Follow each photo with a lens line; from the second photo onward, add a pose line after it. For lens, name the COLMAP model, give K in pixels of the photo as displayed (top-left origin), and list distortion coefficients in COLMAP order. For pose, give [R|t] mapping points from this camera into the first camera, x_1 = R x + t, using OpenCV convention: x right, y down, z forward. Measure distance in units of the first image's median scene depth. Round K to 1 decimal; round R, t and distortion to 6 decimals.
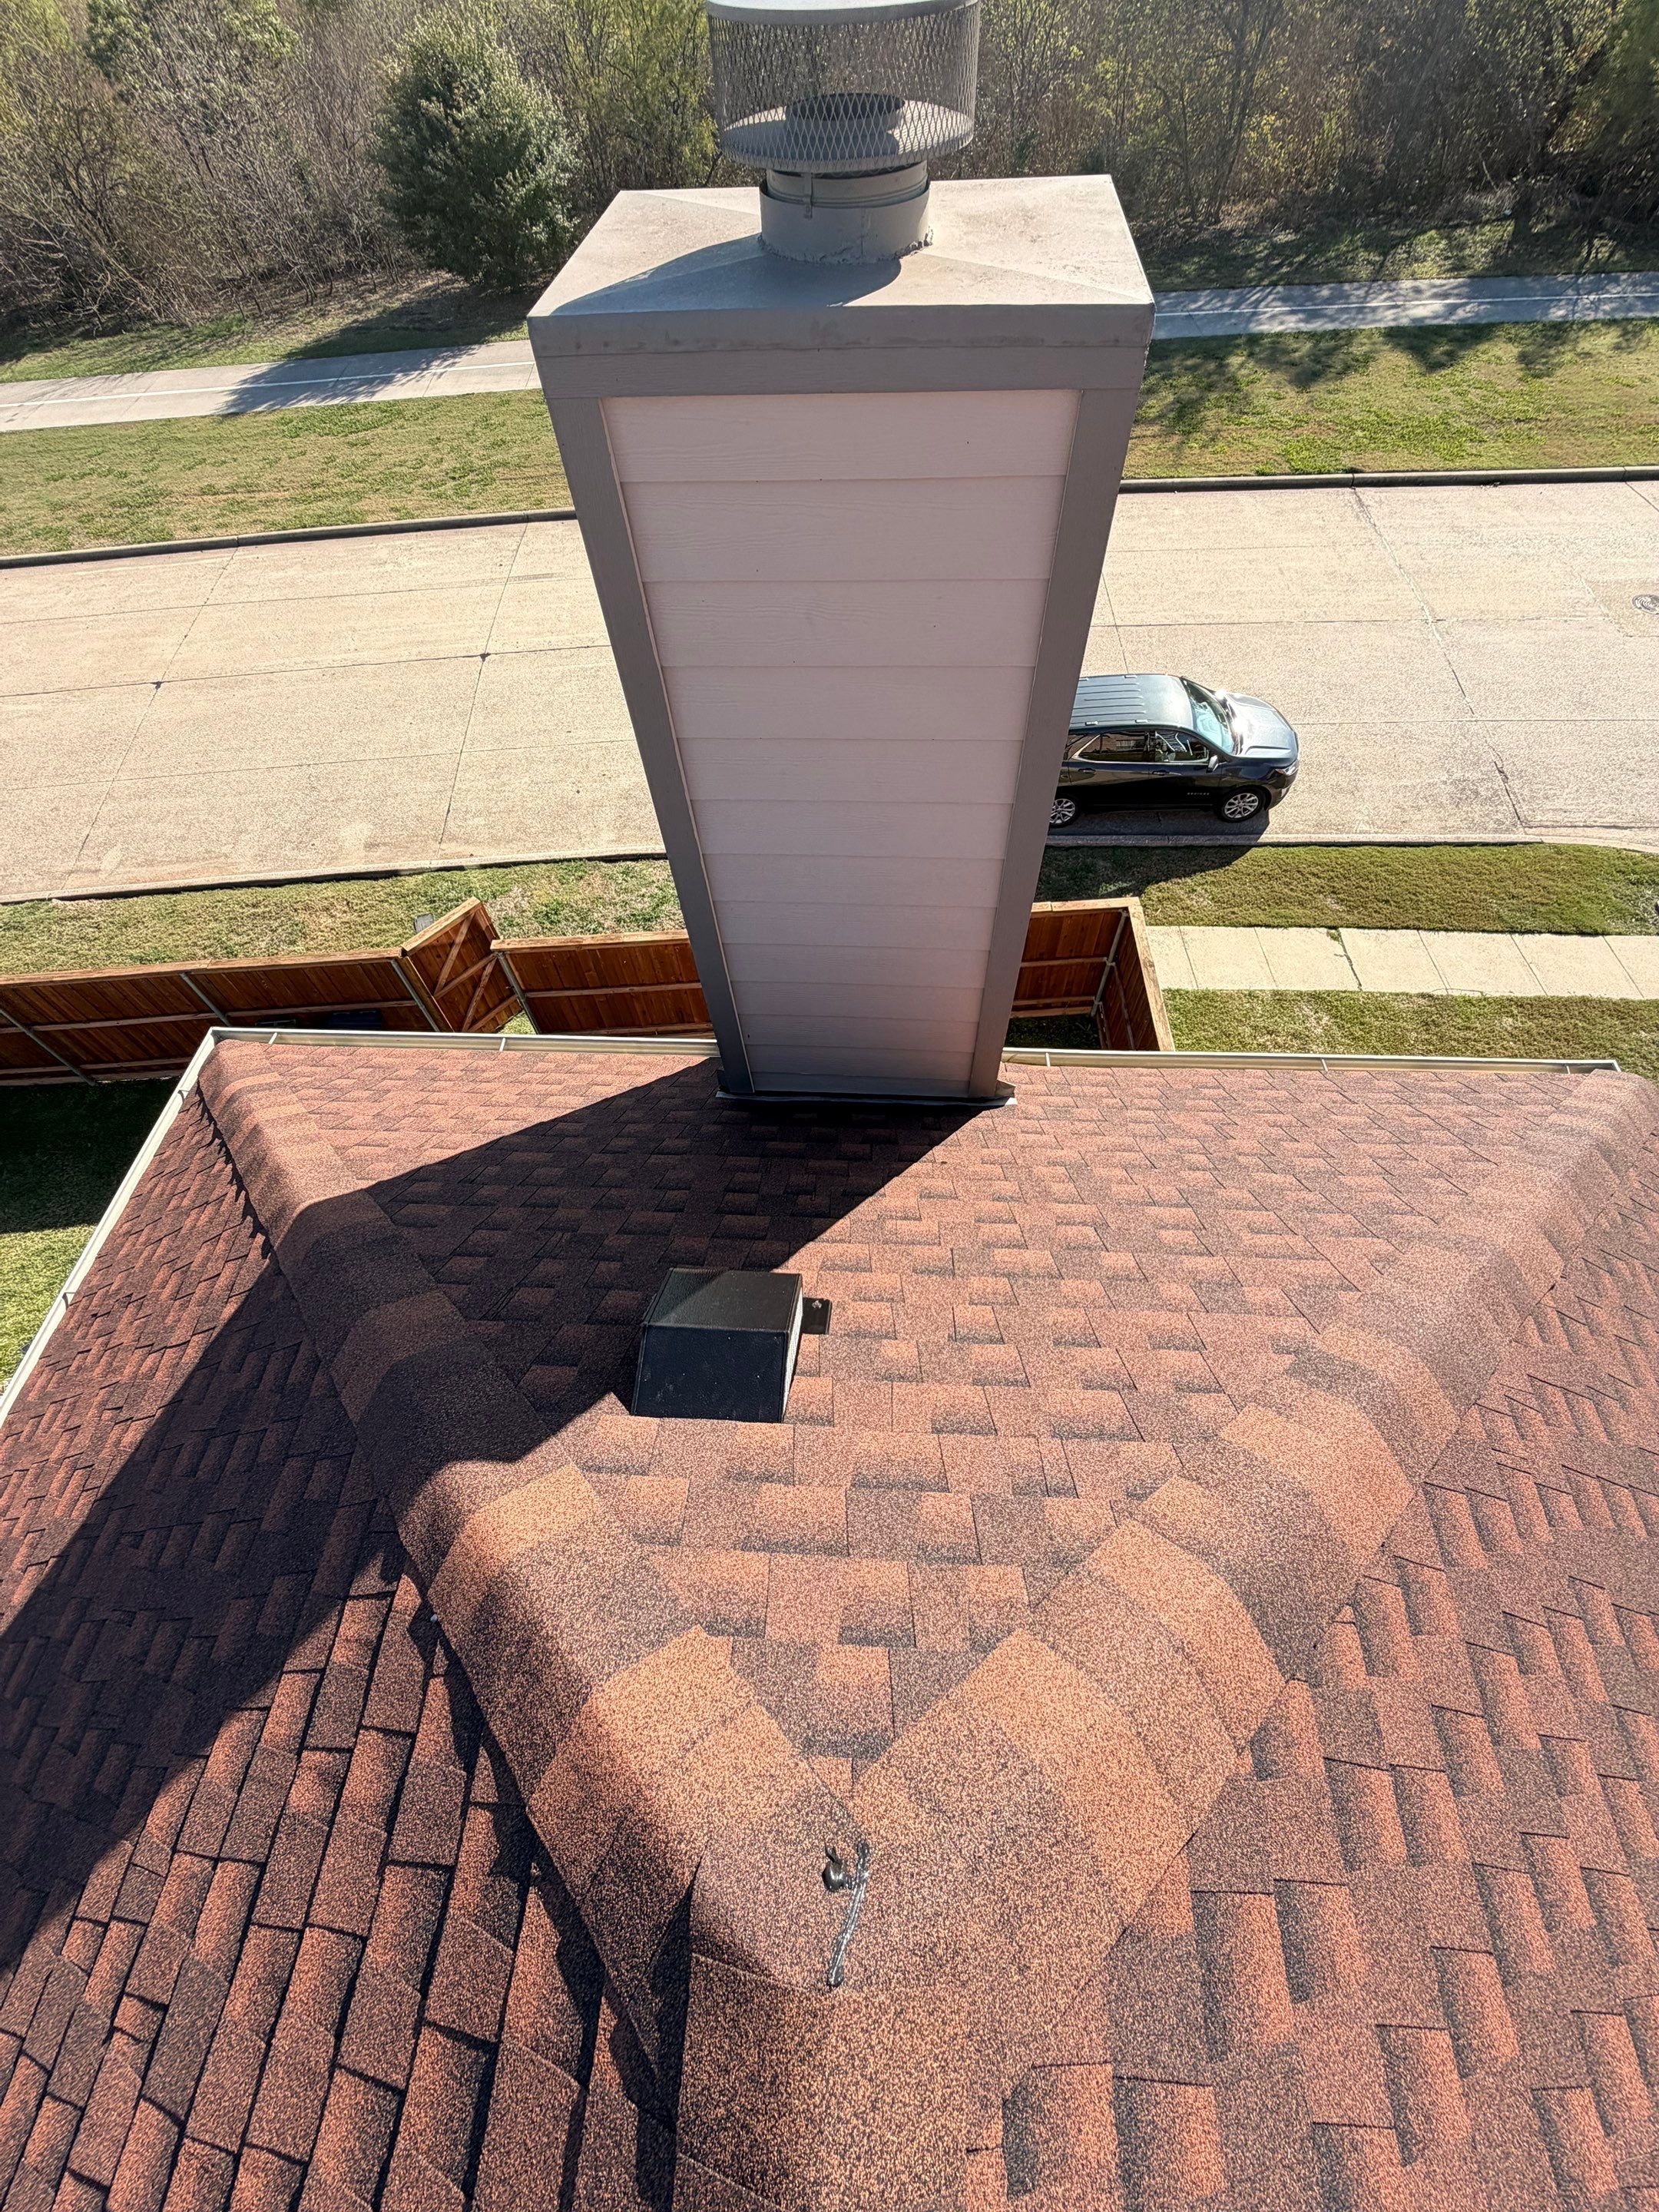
lens RADIAL K [[897.5, 0, 844.5], [0, 897.5, 1137.7], [0, 0, 1]] dist [0.000032, 0.000596]
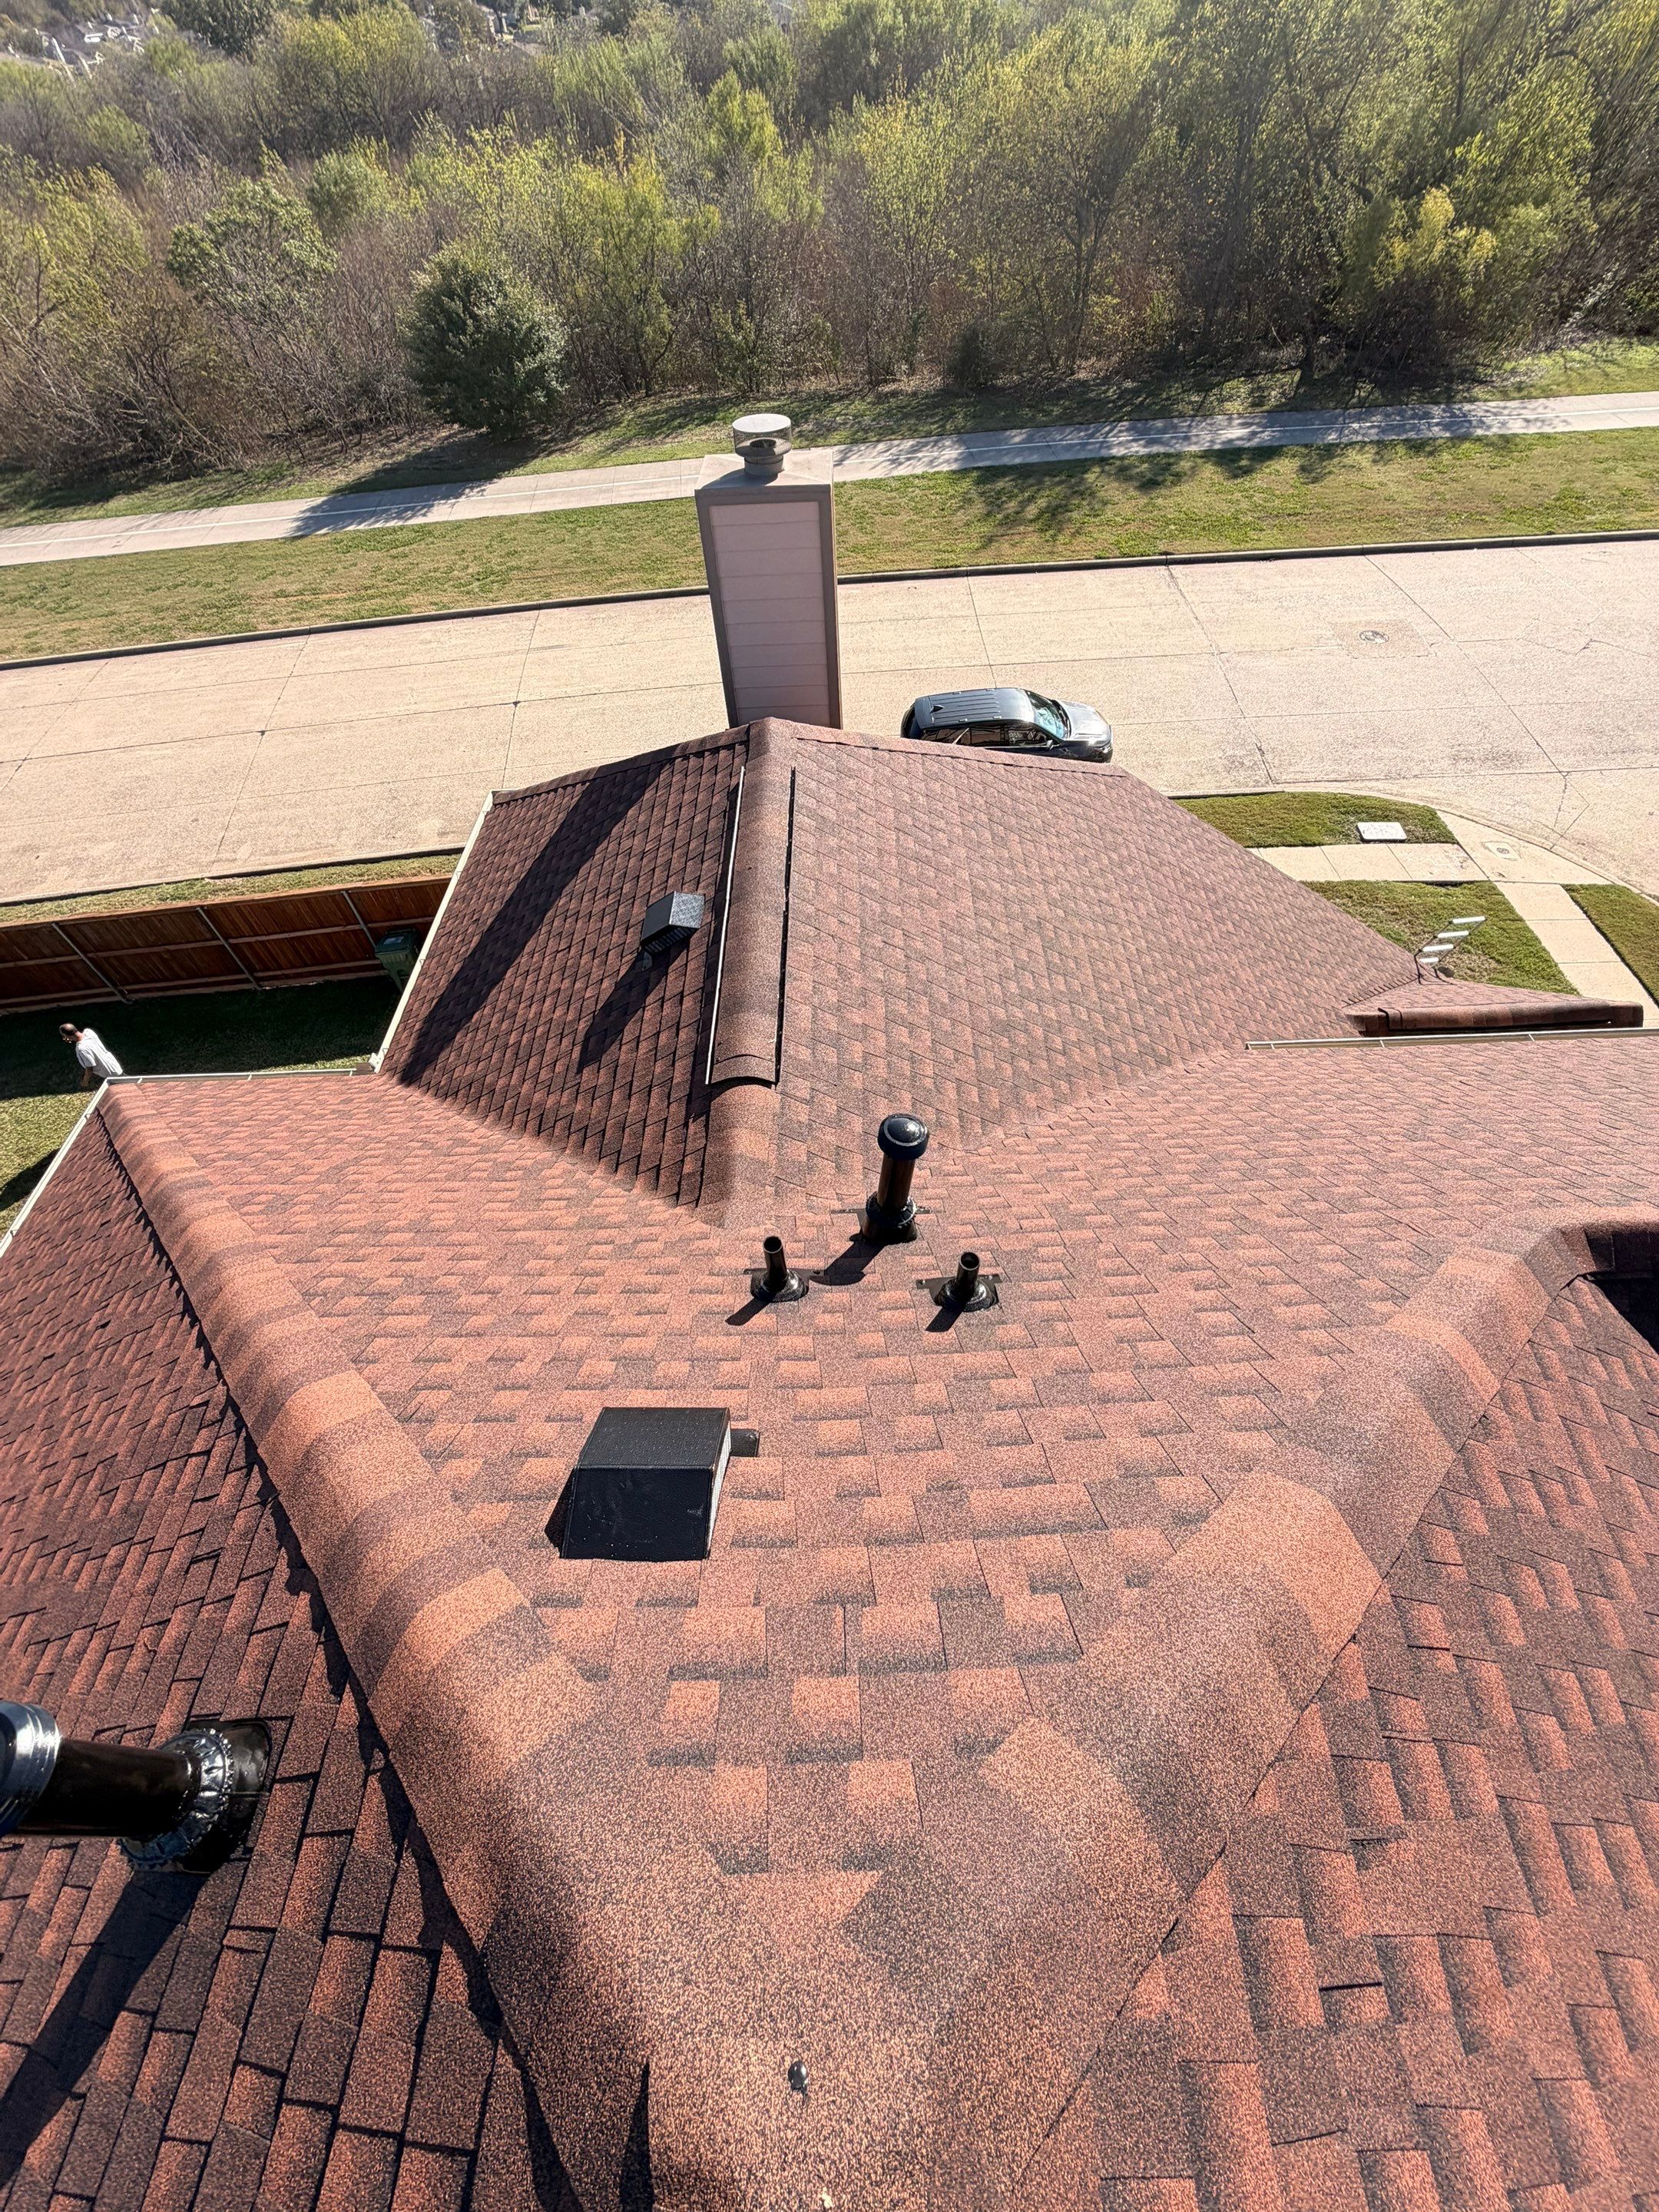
lens RADIAL K [[833.5, 0, 829.5], [0, 833.5, 1106.0], [0, 0, 1]] dist [0.002410, -0.000306]
pose [[0.998815, -0.042281, 0.024097, 0.001981], [0.043931, 0.996388, -0.072674, 0.113704], [-0.020937, 0.073647, 0.997065, -0.131117]]
